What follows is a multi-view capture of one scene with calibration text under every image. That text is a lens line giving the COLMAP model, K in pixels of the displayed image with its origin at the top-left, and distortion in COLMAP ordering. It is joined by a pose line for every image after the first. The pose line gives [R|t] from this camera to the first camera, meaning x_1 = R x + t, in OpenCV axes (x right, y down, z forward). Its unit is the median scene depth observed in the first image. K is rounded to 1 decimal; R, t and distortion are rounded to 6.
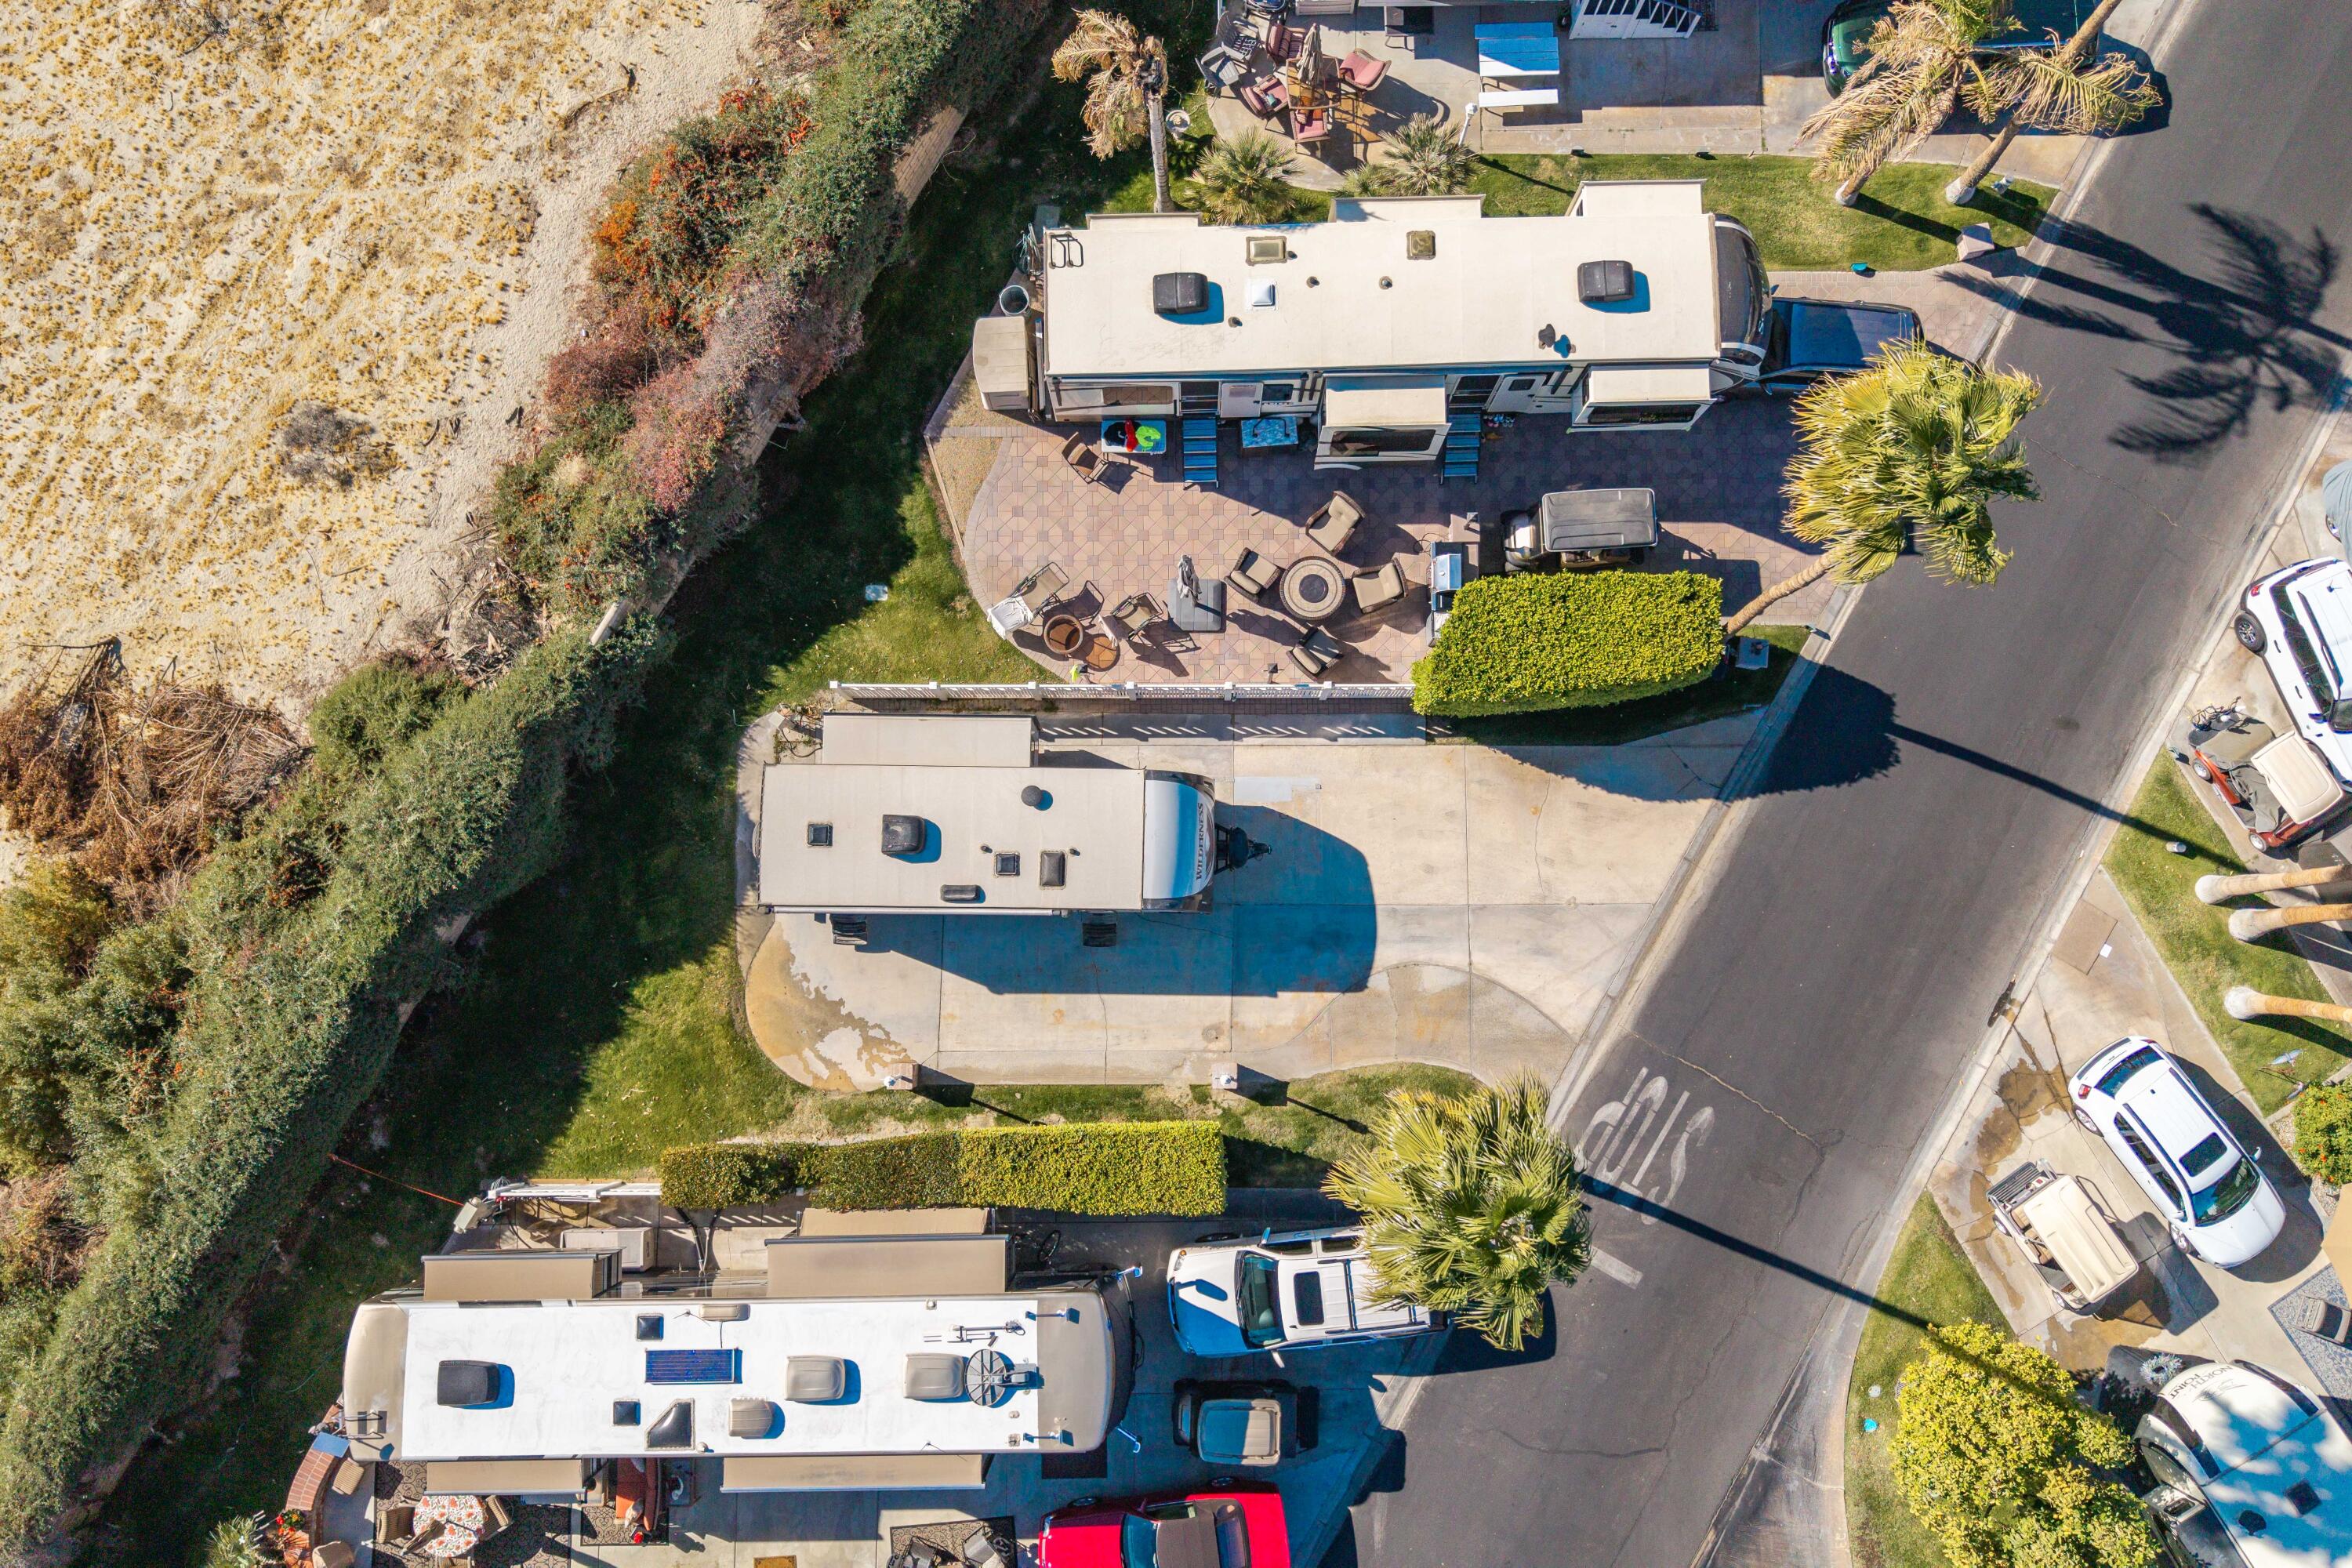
lens RADIAL K [[2000.9, 0, 1176.0], [0, 2000.9, 784.0], [0, 0, 1]] dist [0.002856, -0.000816]
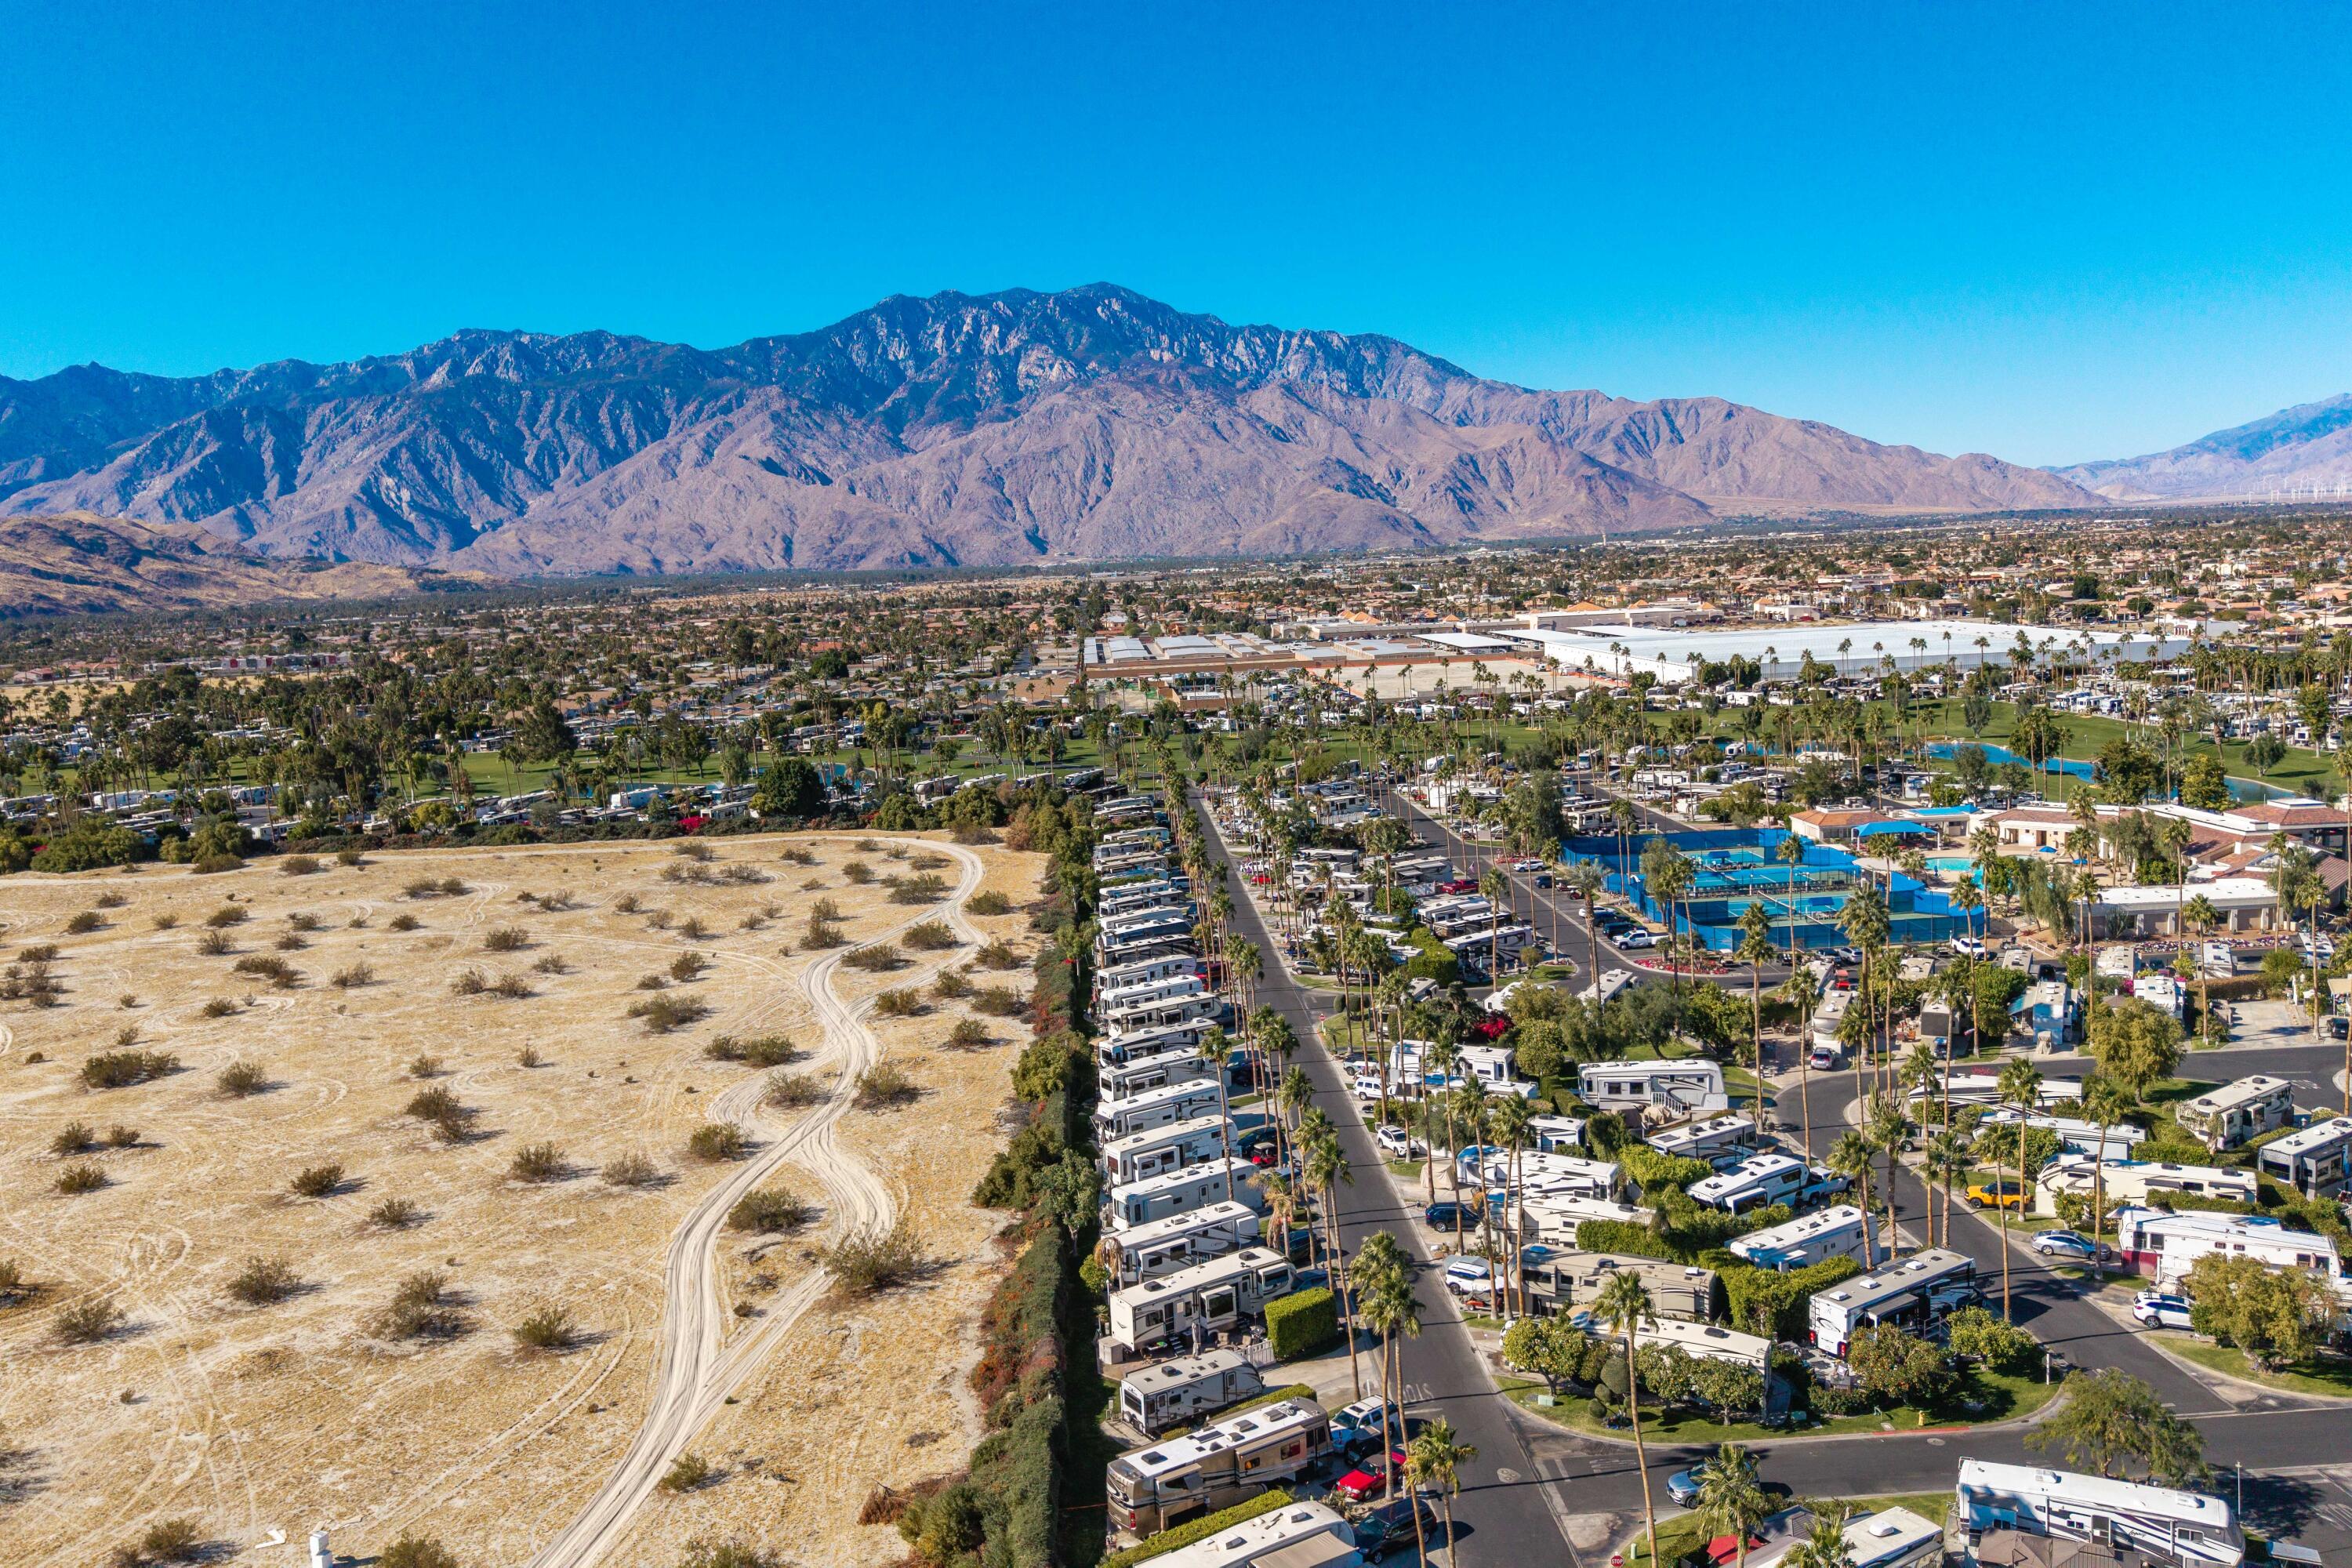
lens RADIAL K [[1811.6, 0, 1180.9], [0, 1811.6, 781.7], [0, 0, 1]] dist [0.011081, -0.002694]
pose [[0.841281, -0.098242, 0.531596, -1.597929], [0.540153, 0.192630, -0.819224, 2.268299], [-0.021919, 0.976341, 0.215122, -0.573457]]
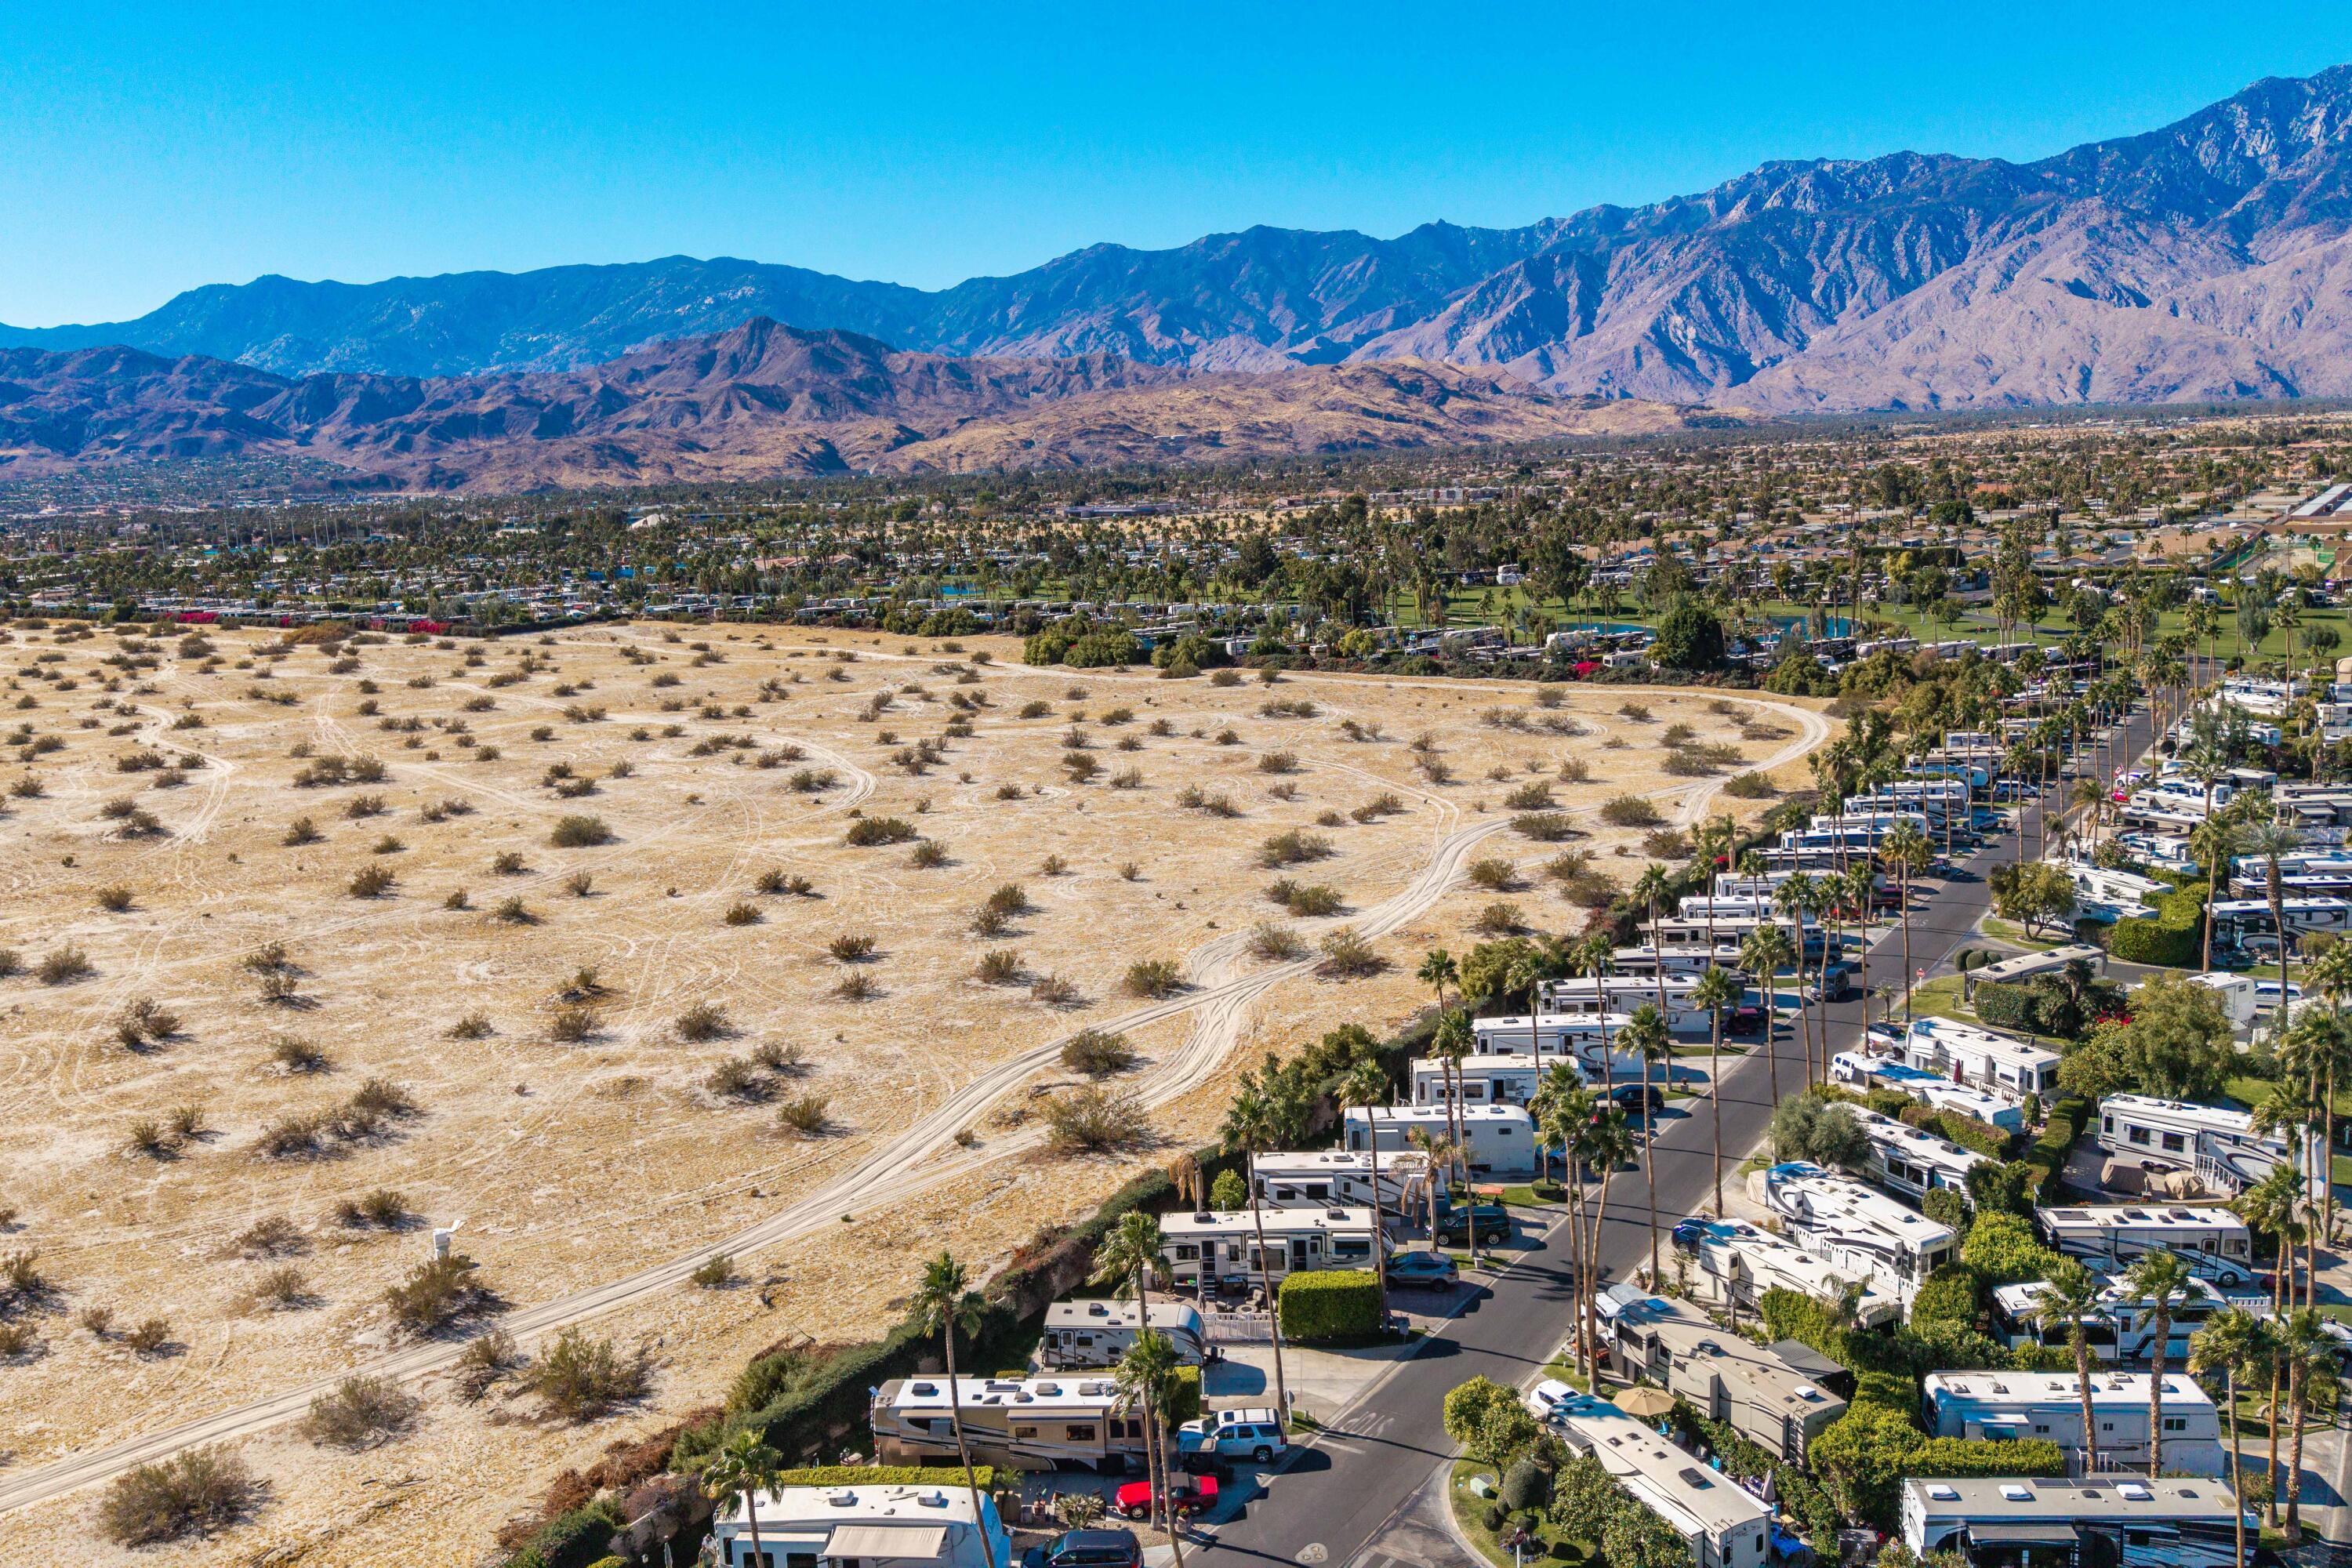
lens RADIAL K [[1811.6, 0, 1180.9], [0, 1811.6, 781.7], [0, 0, 1]] dist [0.011081, -0.002694]
pose [[0.996664, -0.025412, -0.077555, 0.213220], [-0.066662, 0.294729, -0.953253, 2.319145], [0.047082, 0.955243, 0.292052, -0.509950]]
